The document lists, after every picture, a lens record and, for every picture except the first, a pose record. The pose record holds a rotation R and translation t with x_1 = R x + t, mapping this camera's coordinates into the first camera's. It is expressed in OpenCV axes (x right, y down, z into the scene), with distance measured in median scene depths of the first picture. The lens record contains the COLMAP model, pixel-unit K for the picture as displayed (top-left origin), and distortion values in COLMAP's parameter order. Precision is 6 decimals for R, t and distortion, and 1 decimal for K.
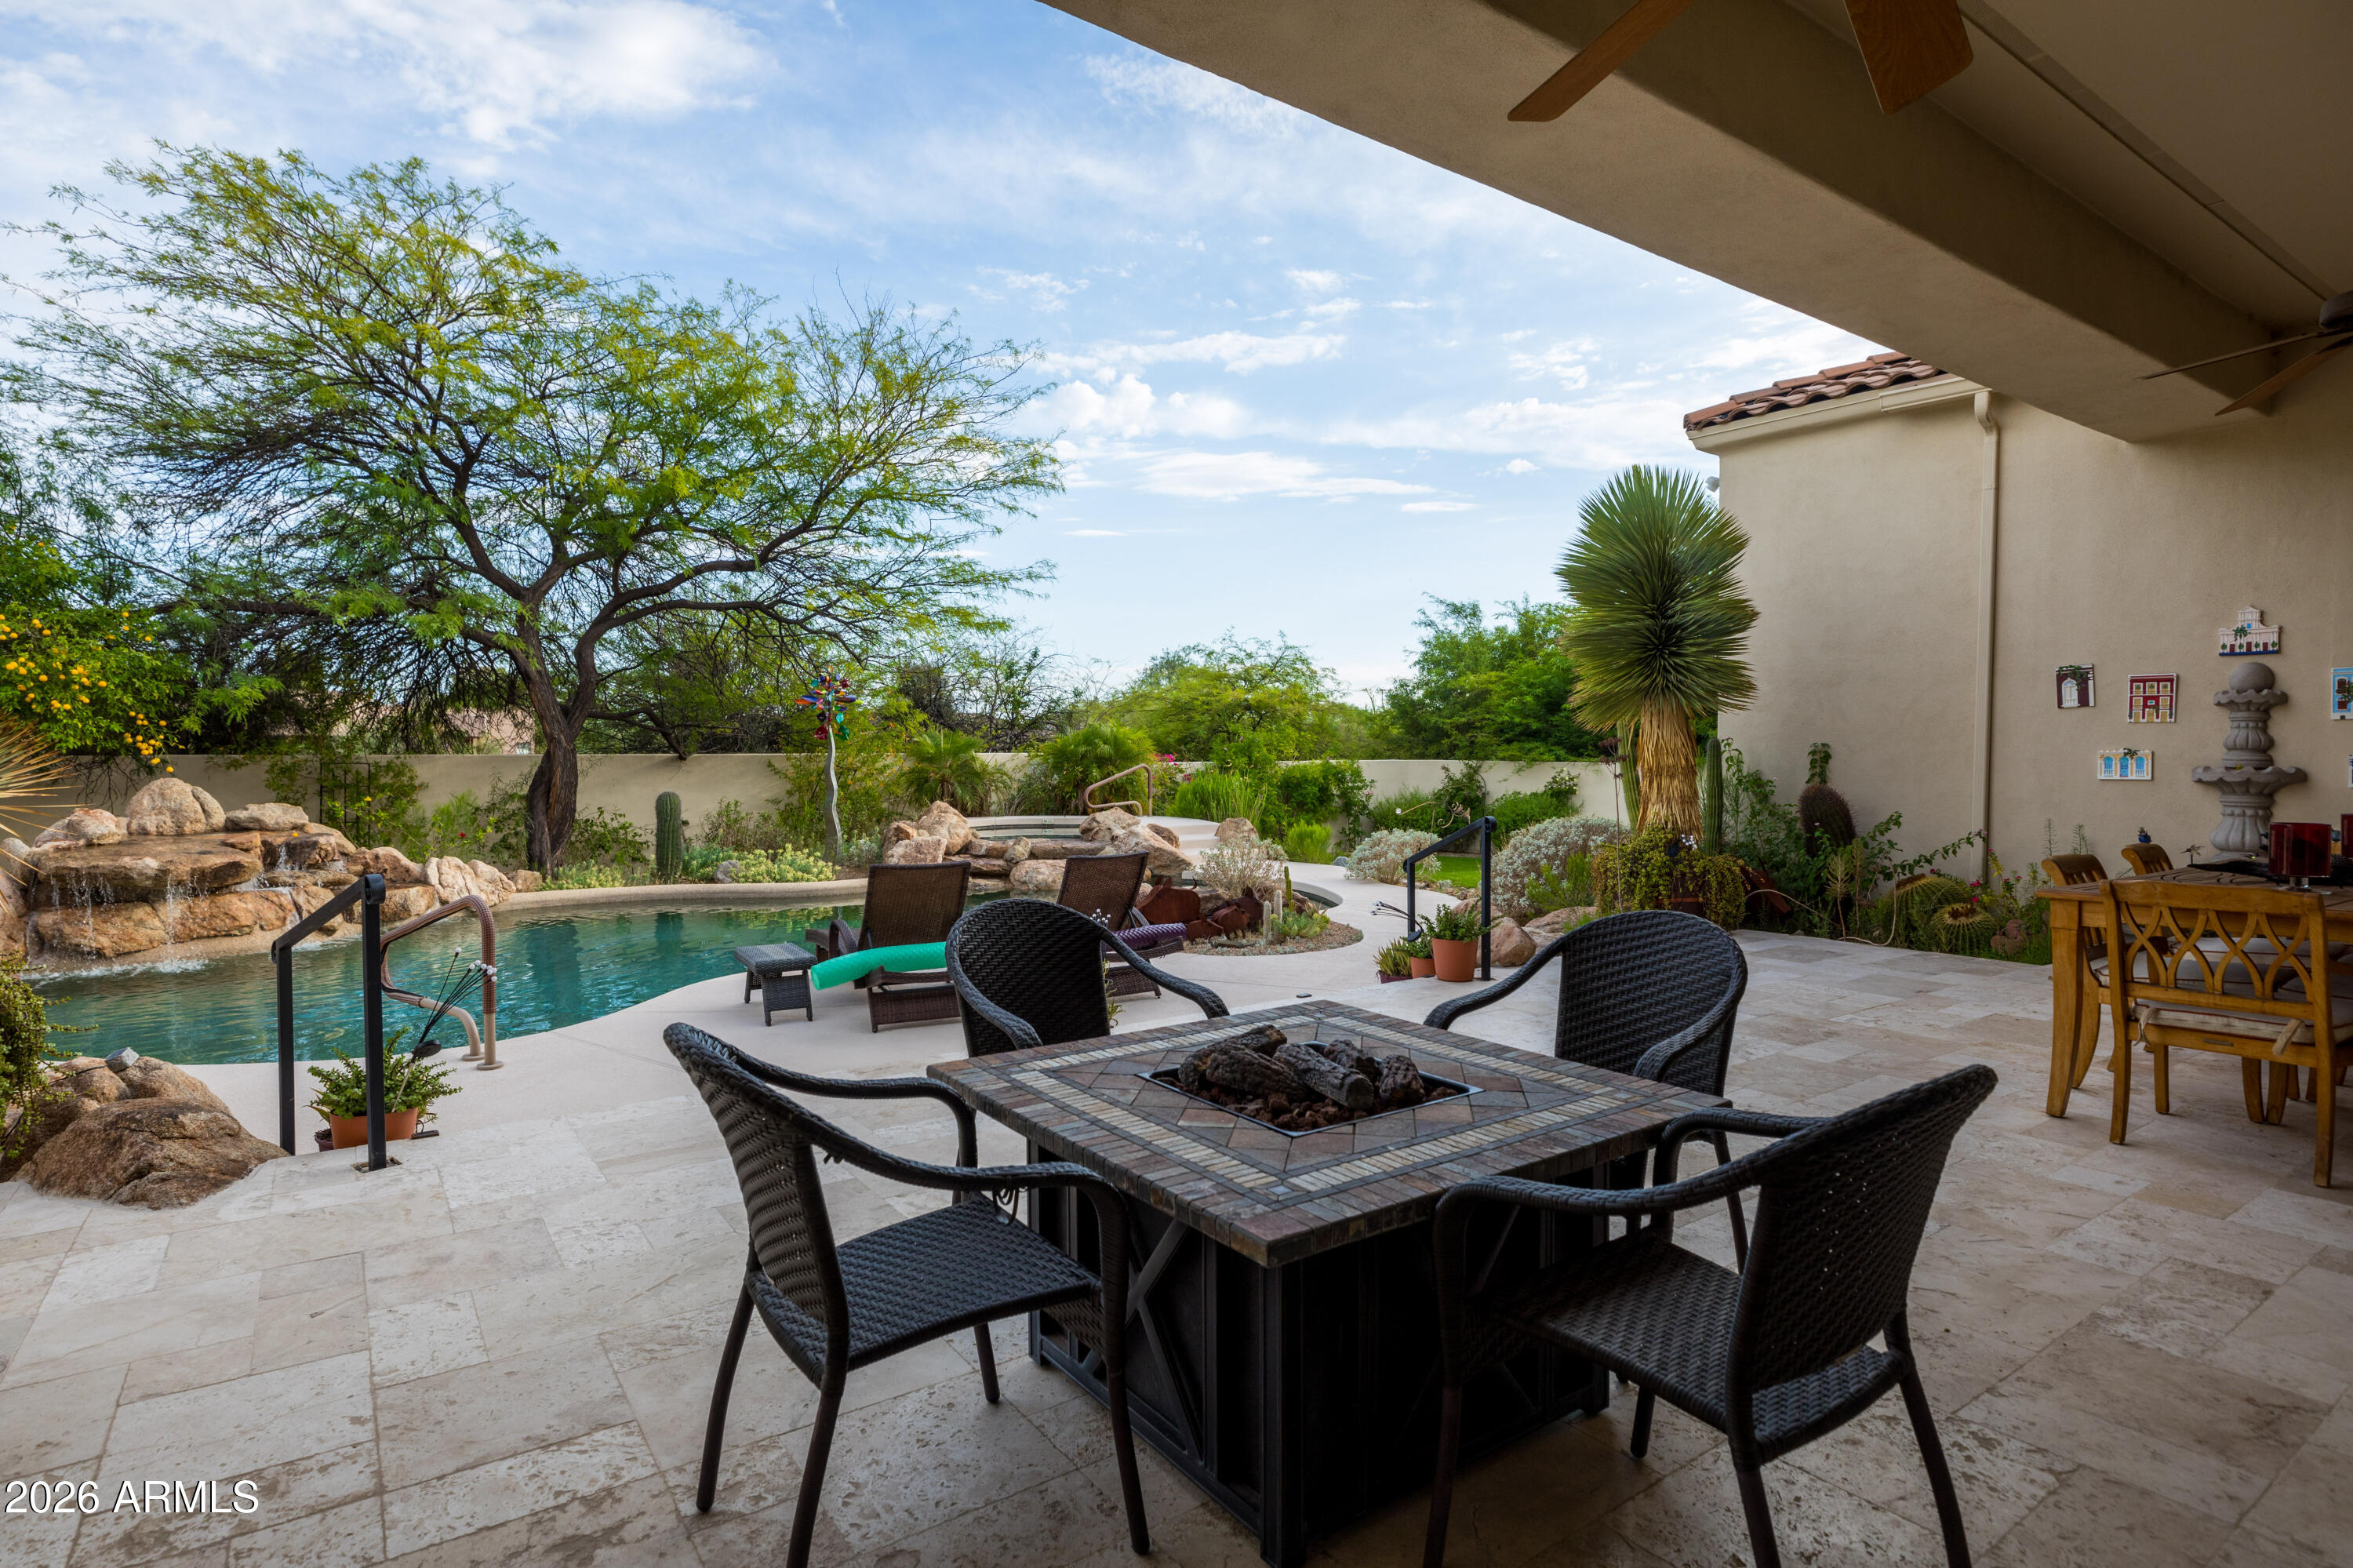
lens RADIAL K [[1243.1, 0, 1165.2], [0, 1243.1, 778.2], [0, 0, 1]] dist [0.000133, -0.000321]
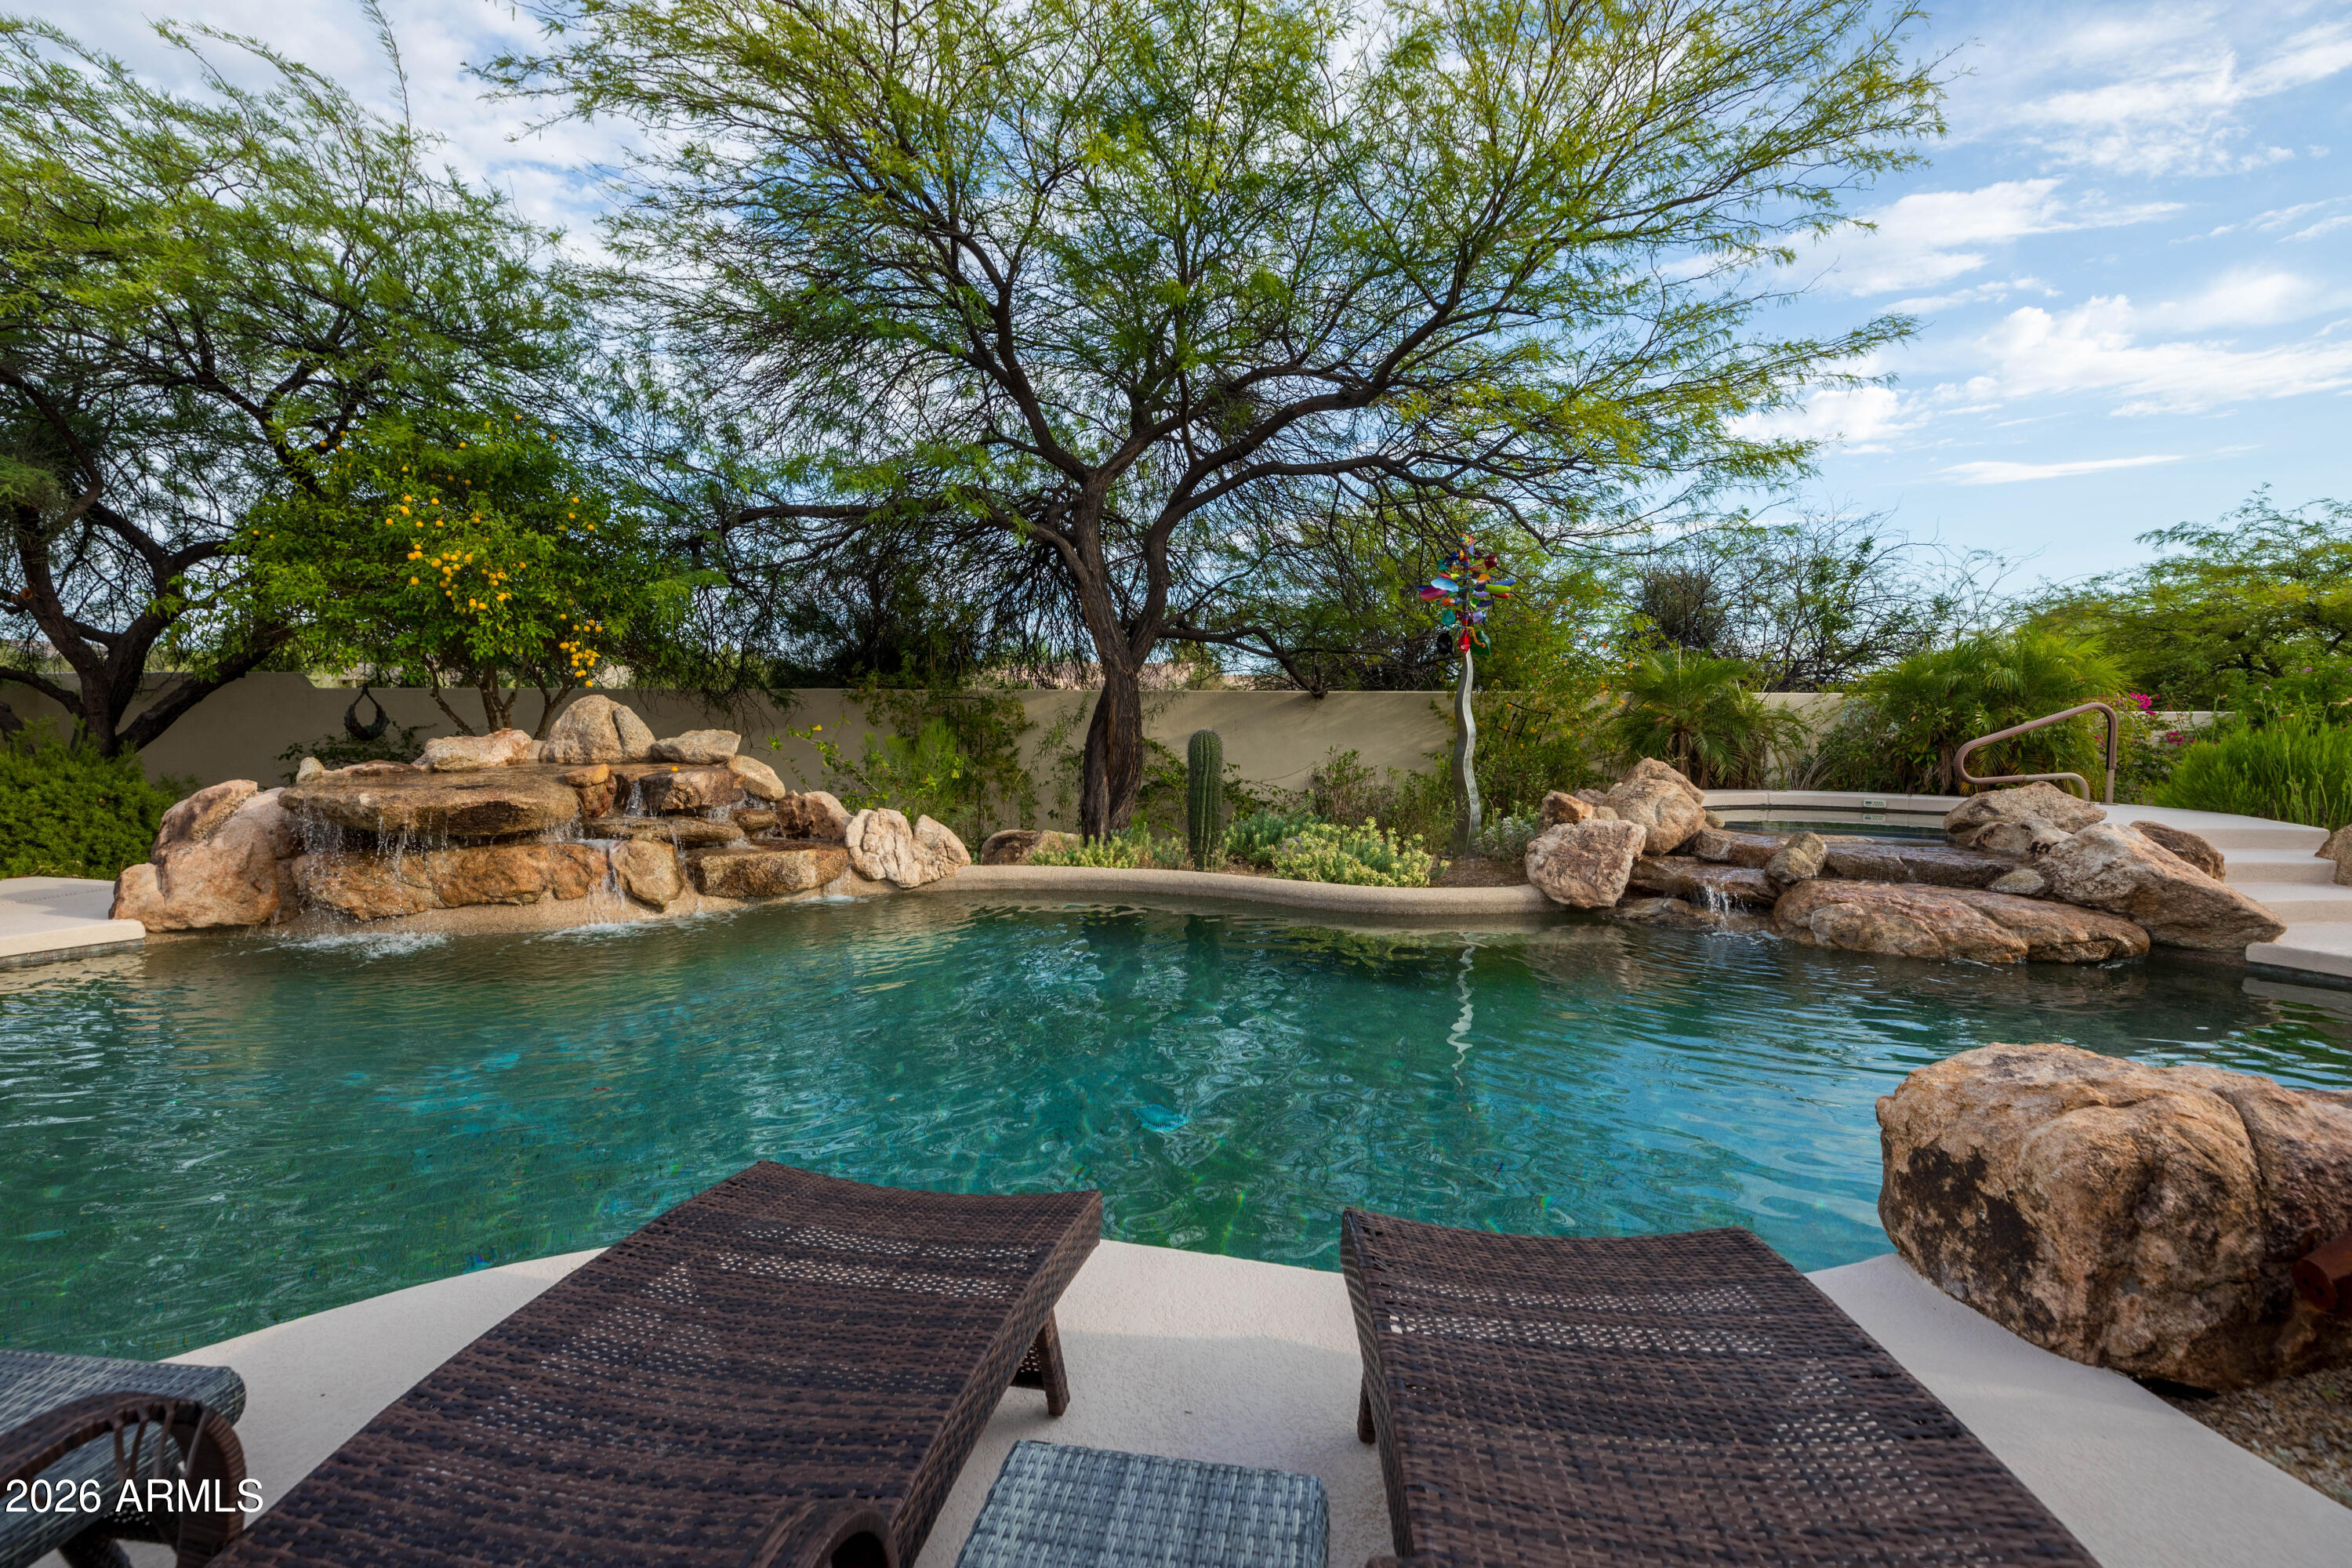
lens RADIAL K [[1112.8, 0, 1160.3], [0, 1112.8, 785.9], [0, 0, 1]] dist [-0.003314, 0.000597]
pose [[0.781507, 0.042962, -0.622416, -0.036583], [-0.021846, 0.998899, 0.041519, 0.014187], [0.623514, -0.018850, 0.781585, 0.438527]]
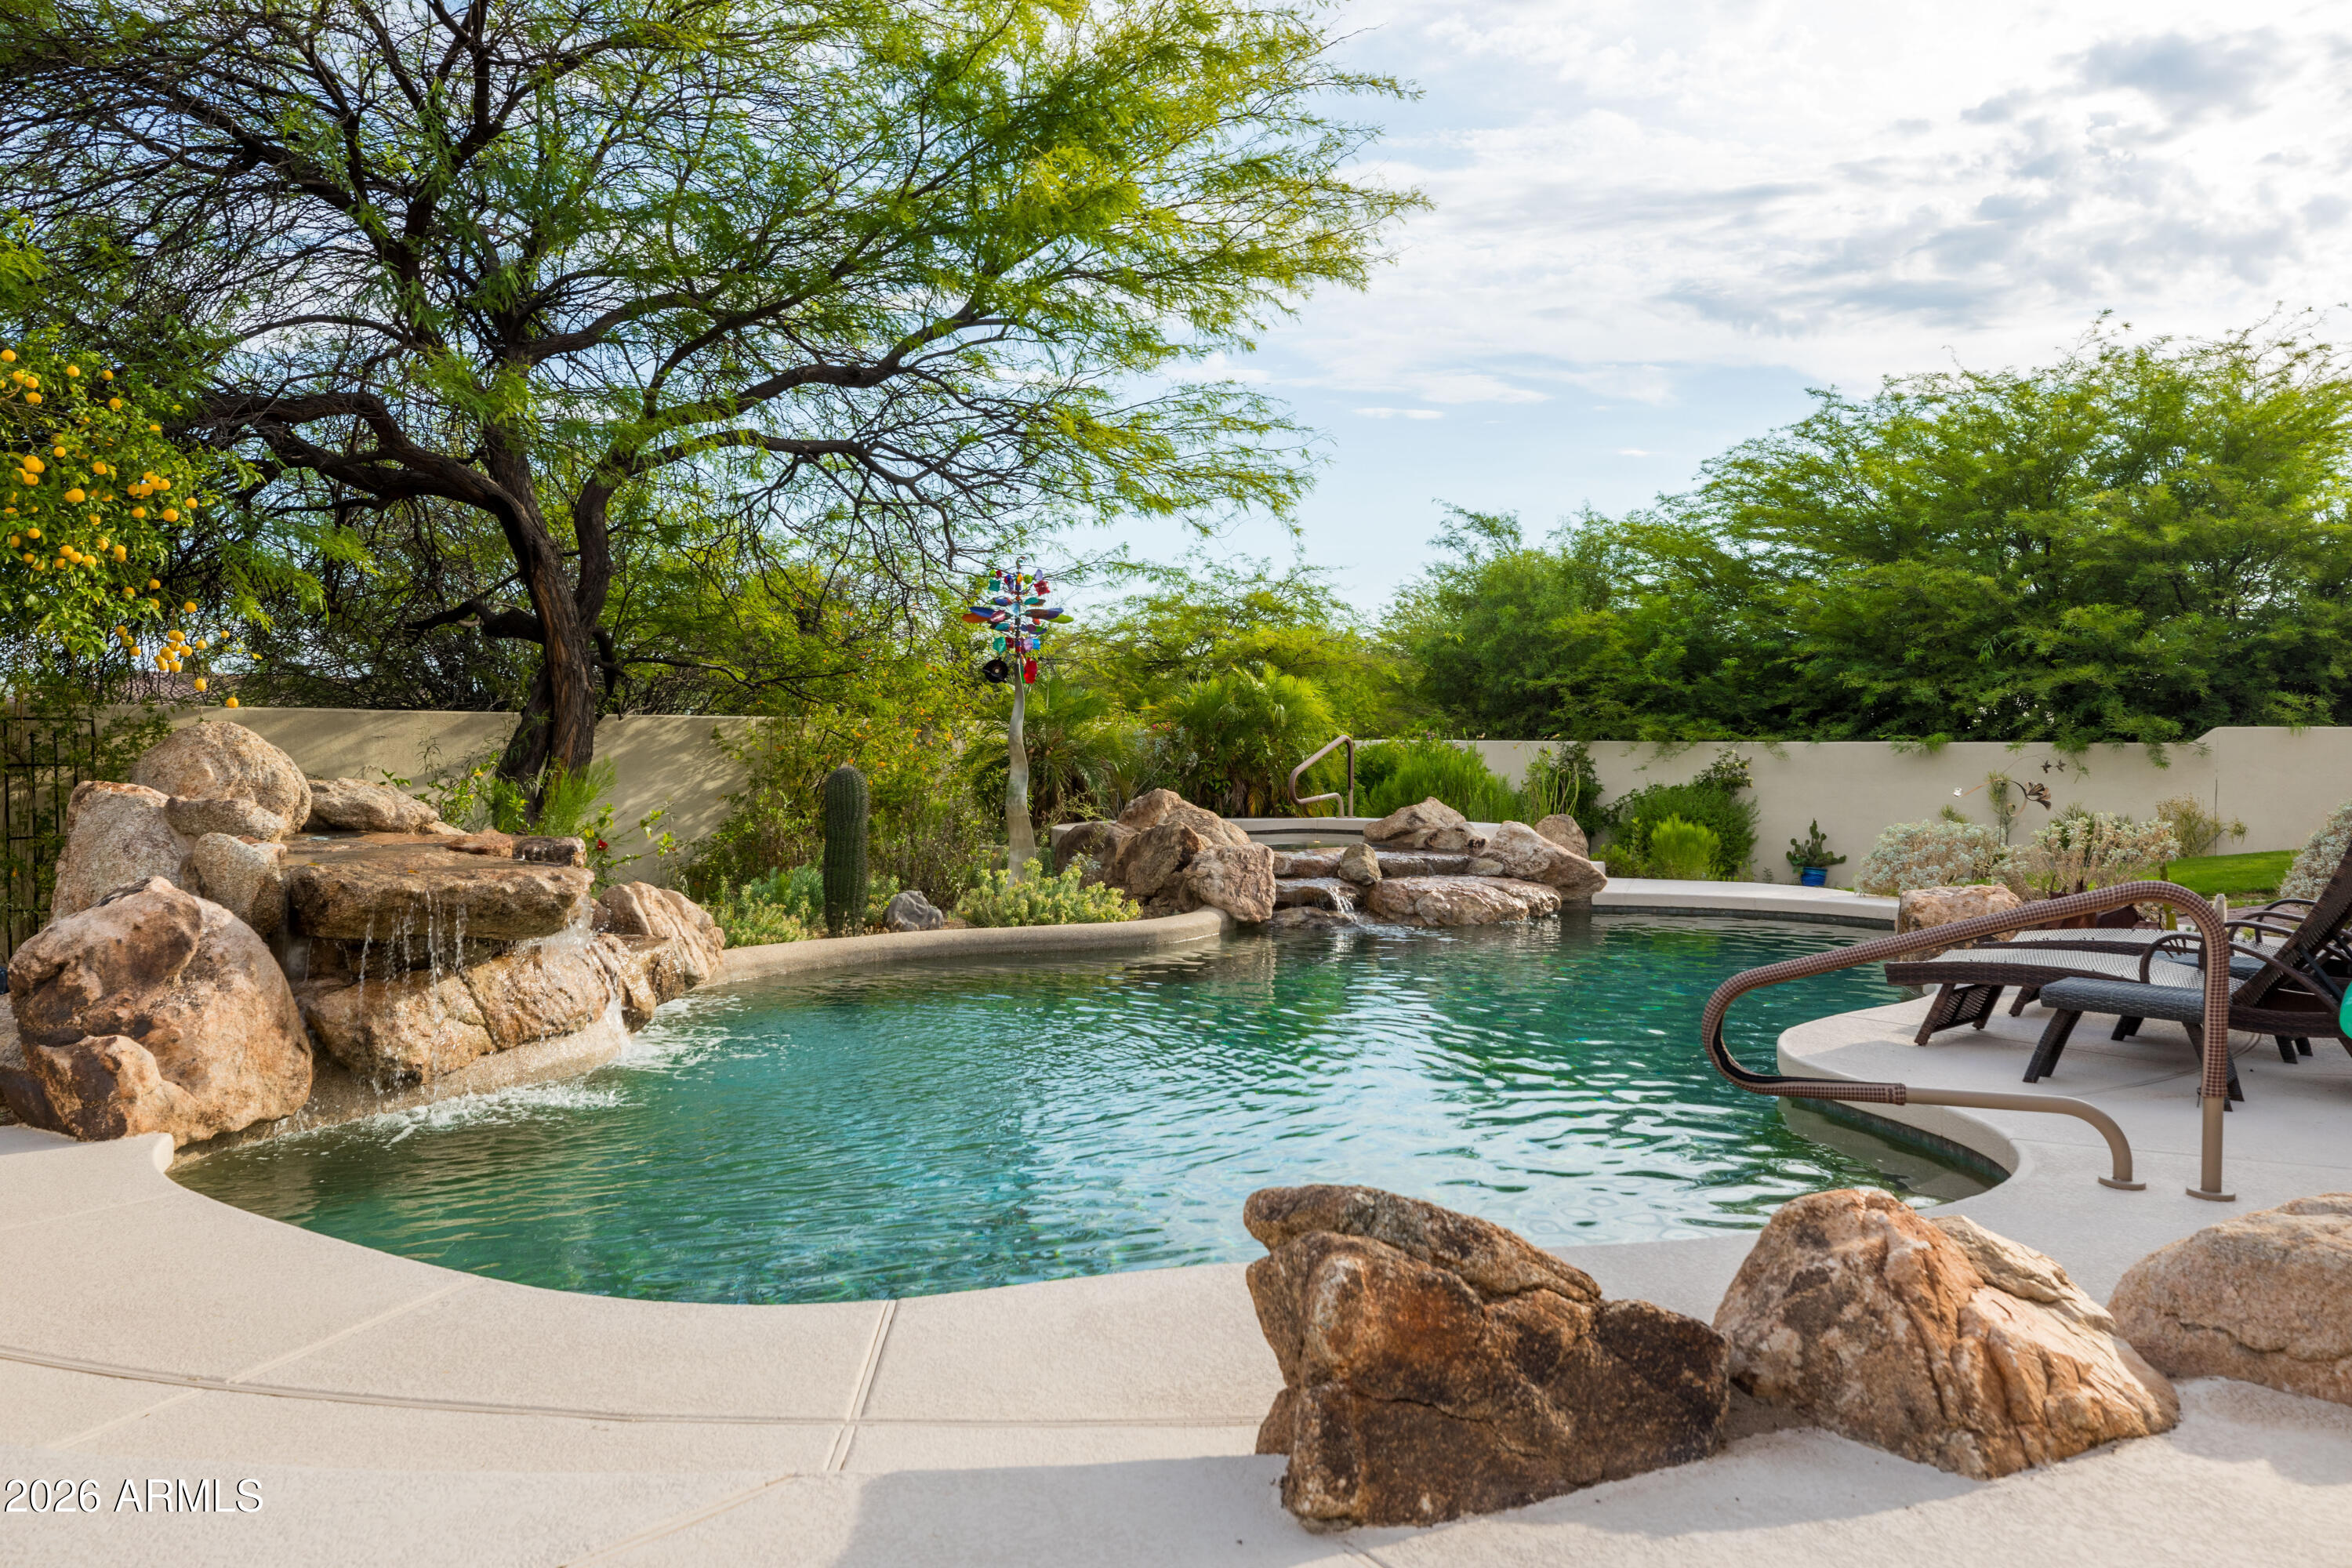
lens RADIAL K [[1887.5, 0, 1178.7], [0, 1887.5, 779.7], [0, 0, 1]] dist [-0.008048, -0.001384]
pose [[0.944211, -0.002611, 0.329332, -0.458619], [0.005196, 0.999962, -0.006968, 0.019682], [-0.329301, 0.008291, 0.944188, 0.130026]]
